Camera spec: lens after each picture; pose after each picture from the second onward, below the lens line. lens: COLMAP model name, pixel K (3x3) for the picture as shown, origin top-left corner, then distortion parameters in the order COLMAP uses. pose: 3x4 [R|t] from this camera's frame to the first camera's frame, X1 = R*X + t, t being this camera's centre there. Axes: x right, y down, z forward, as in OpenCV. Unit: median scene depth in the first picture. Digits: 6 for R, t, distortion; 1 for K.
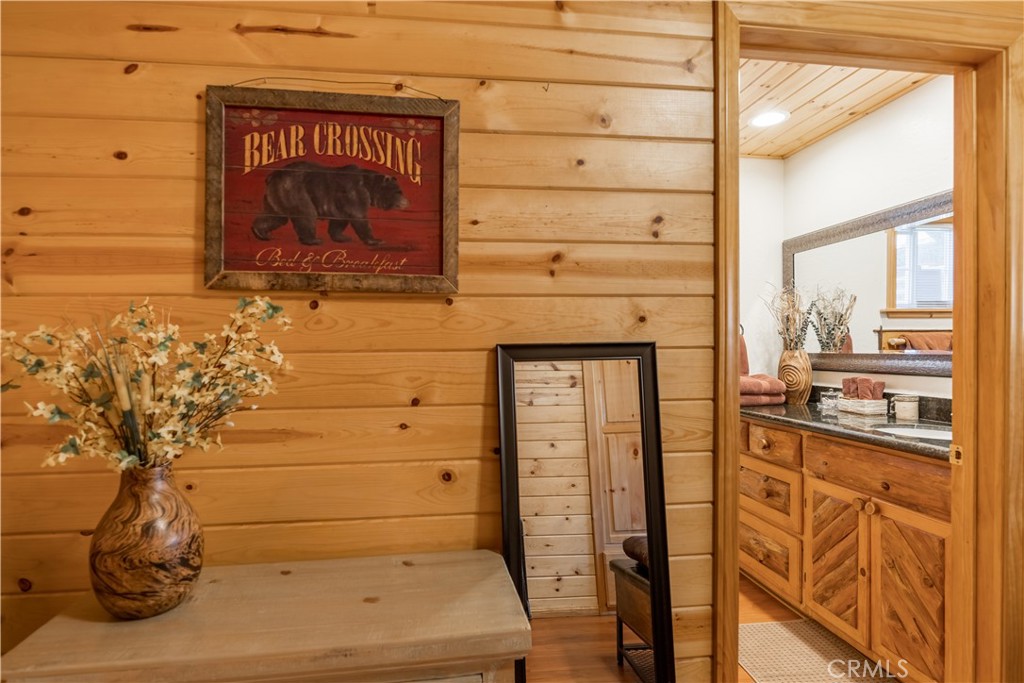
lens RADIAL K [[492.2, 0, 511.9], [0, 492.2, 339.6], [0, 0, 1]] dist [-0.001469, -0.000679]
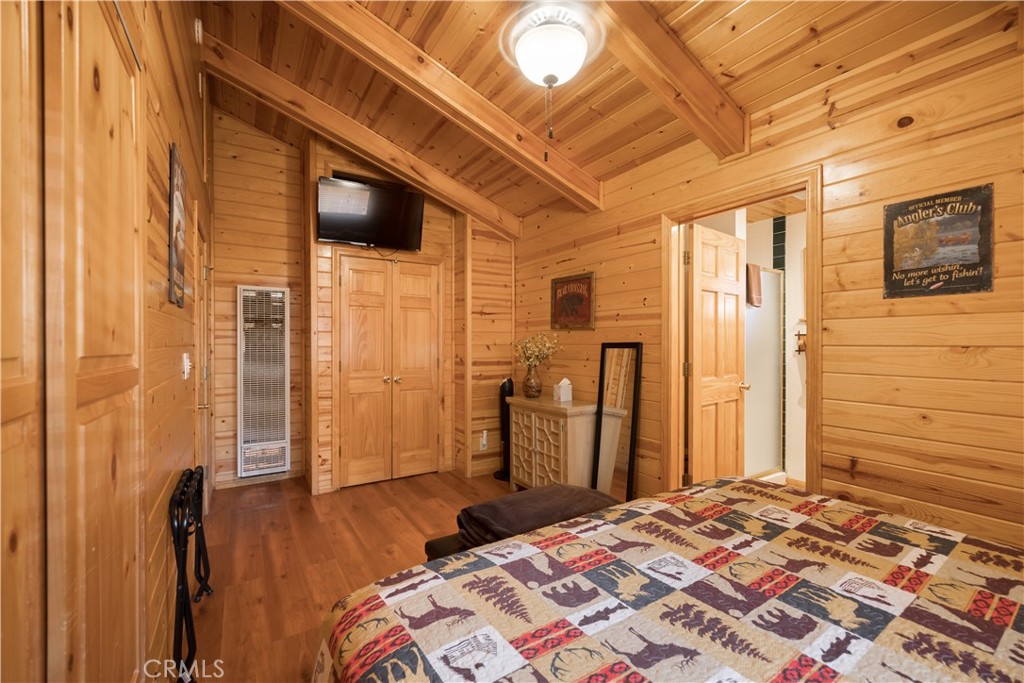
lens RADIAL K [[424.2, 0, 512.0], [0, 424.2, 341.5], [0, 0, 1]] dist [0.000687, 0.000007]
pose [[0.437018, 0.001255, -0.899452, 1.991006], [-0.001865, 0.999998, 0.000489, 0.000067], [0.899451, 0.001463, 0.437019, -0.693218]]
